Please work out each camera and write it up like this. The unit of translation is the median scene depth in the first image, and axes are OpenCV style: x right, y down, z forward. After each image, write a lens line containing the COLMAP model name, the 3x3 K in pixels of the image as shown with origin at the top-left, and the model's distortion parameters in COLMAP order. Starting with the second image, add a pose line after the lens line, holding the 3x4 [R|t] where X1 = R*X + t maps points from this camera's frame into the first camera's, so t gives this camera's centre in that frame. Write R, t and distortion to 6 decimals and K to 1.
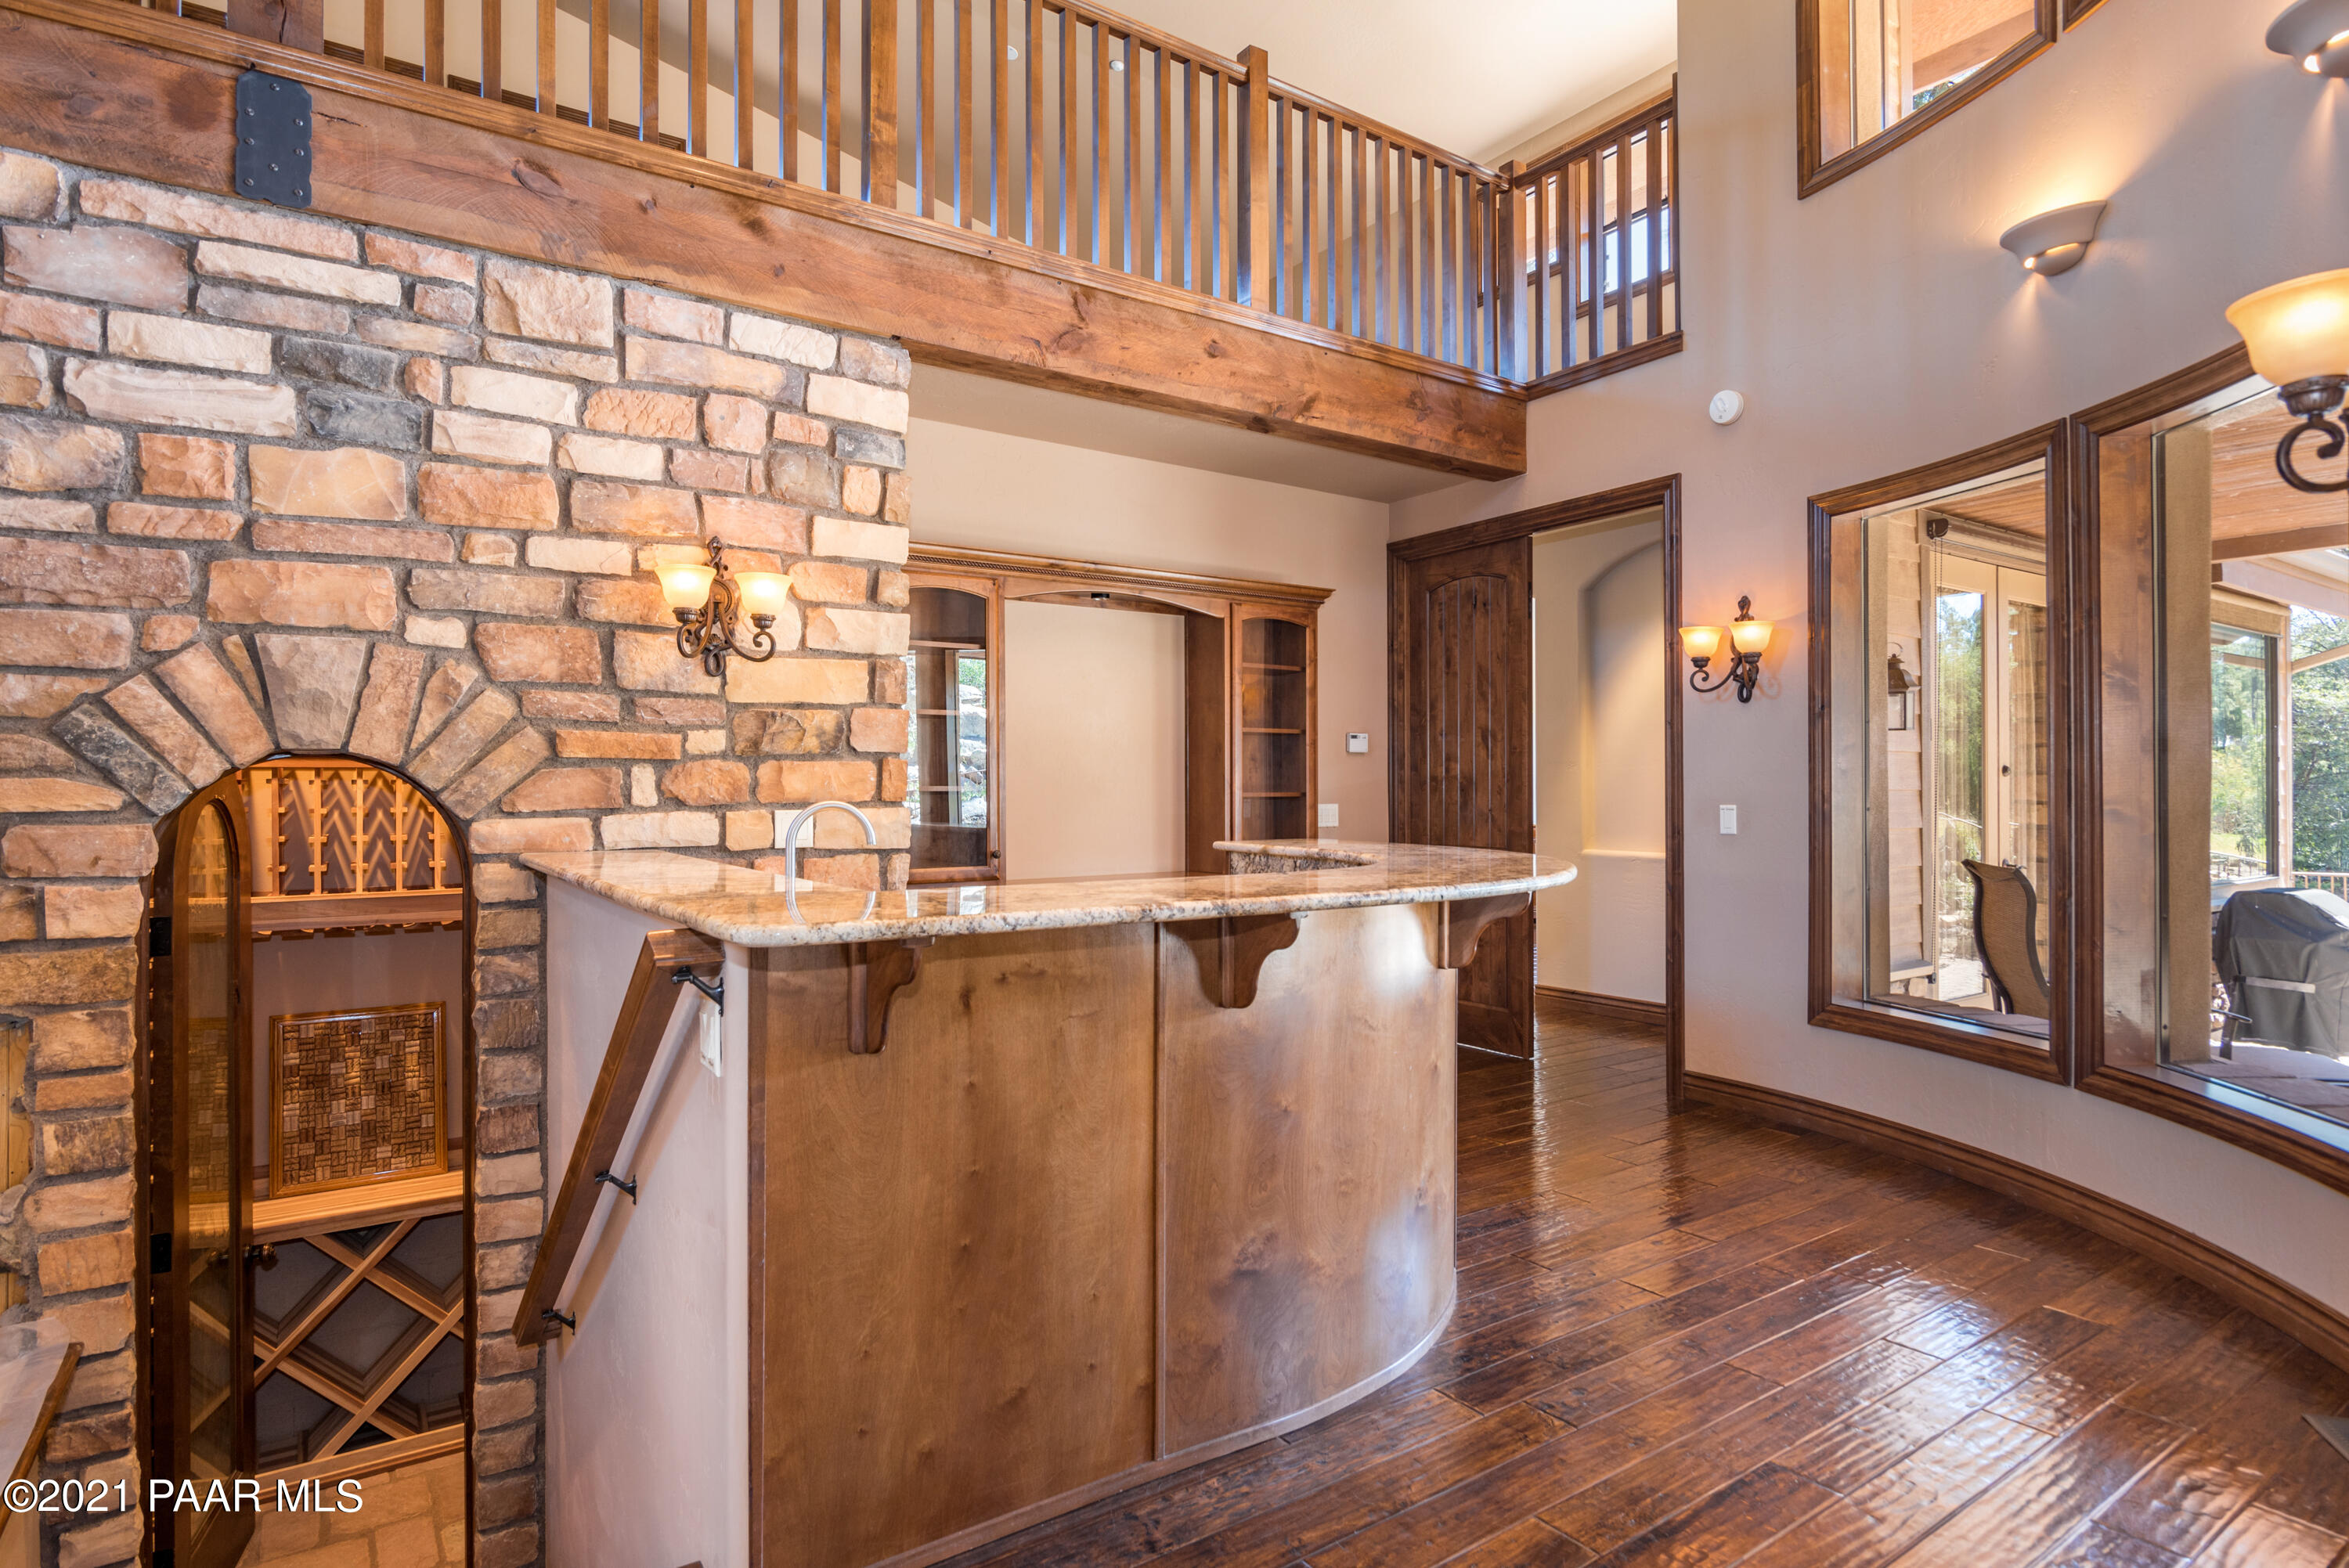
lens RADIAL K [[1250.8, 0, 1170.3], [0, 1250.8, 769.6], [0, 0, 1]] dist [-0.004023, 0.000472]
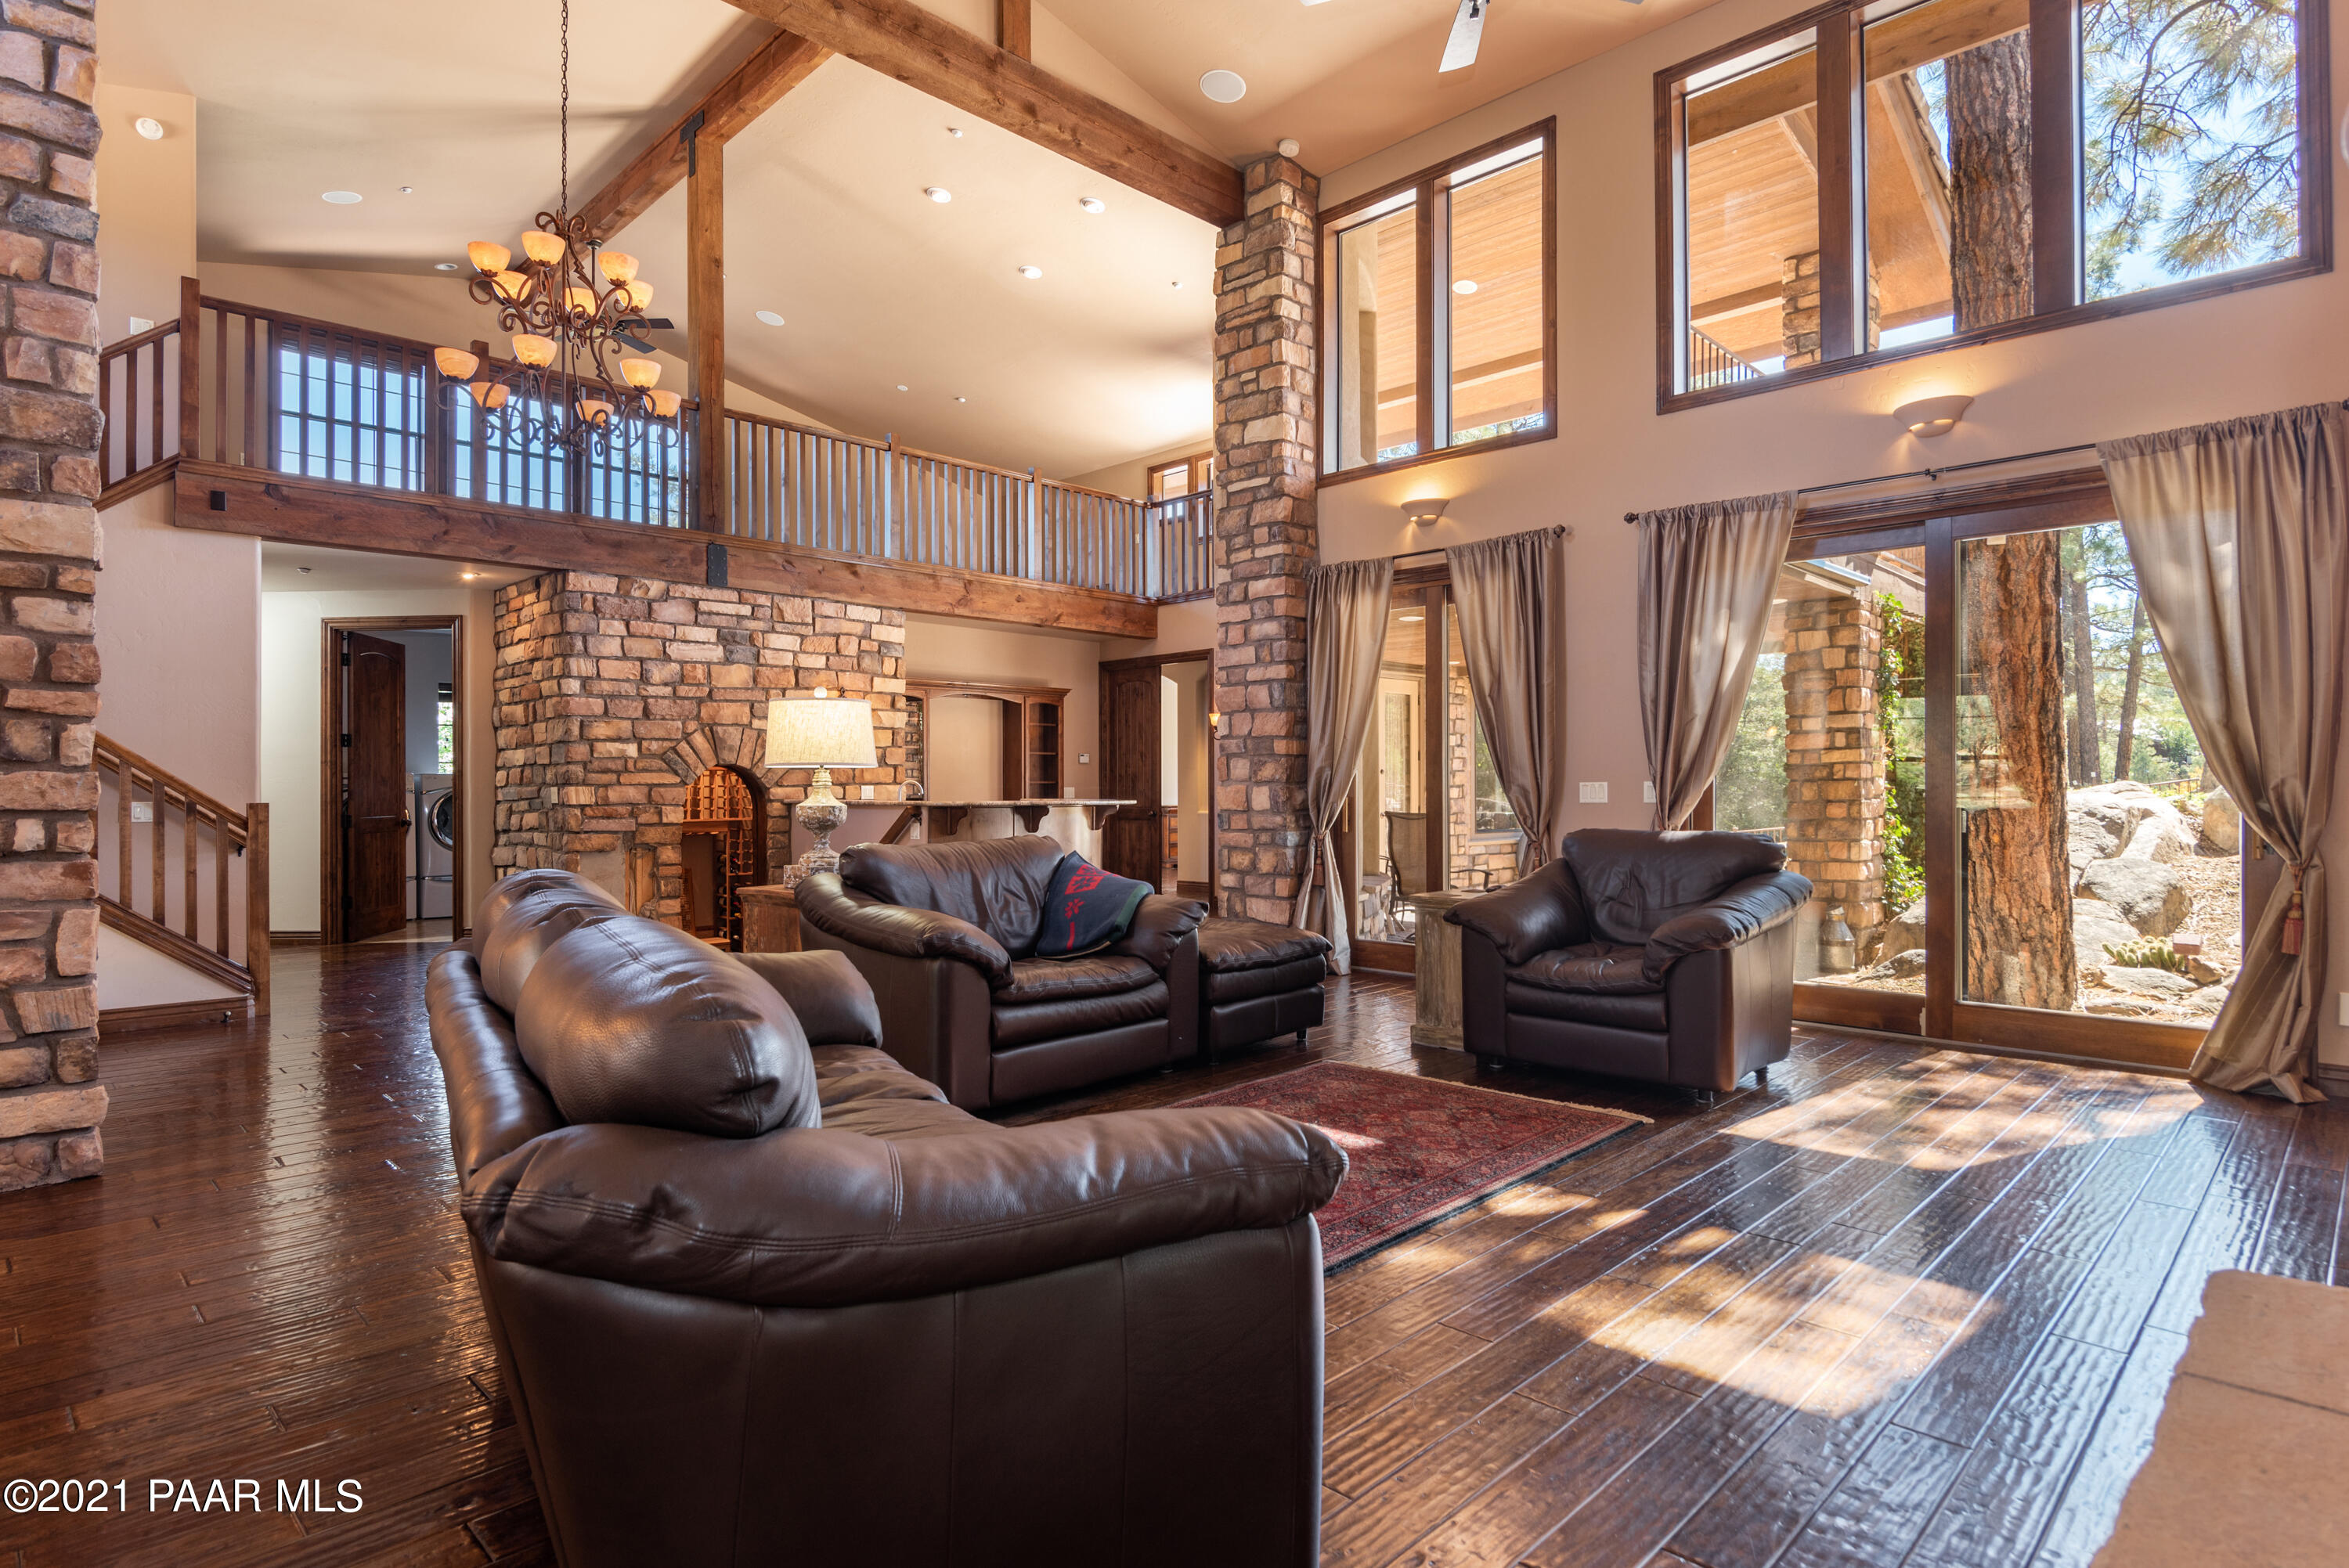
lens RADIAL K [[1250.8, 0, 1177.4], [0, 1250.8, 766.0], [0, 0, 1]] dist [-0.004023, 0.000472]
pose [[0.982451, -0.000951, 0.186521, -0.162401], [0.002719, 0.999954, -0.009222, 0.018323], [-0.186503, 0.009568, 0.982408, -2.013362]]
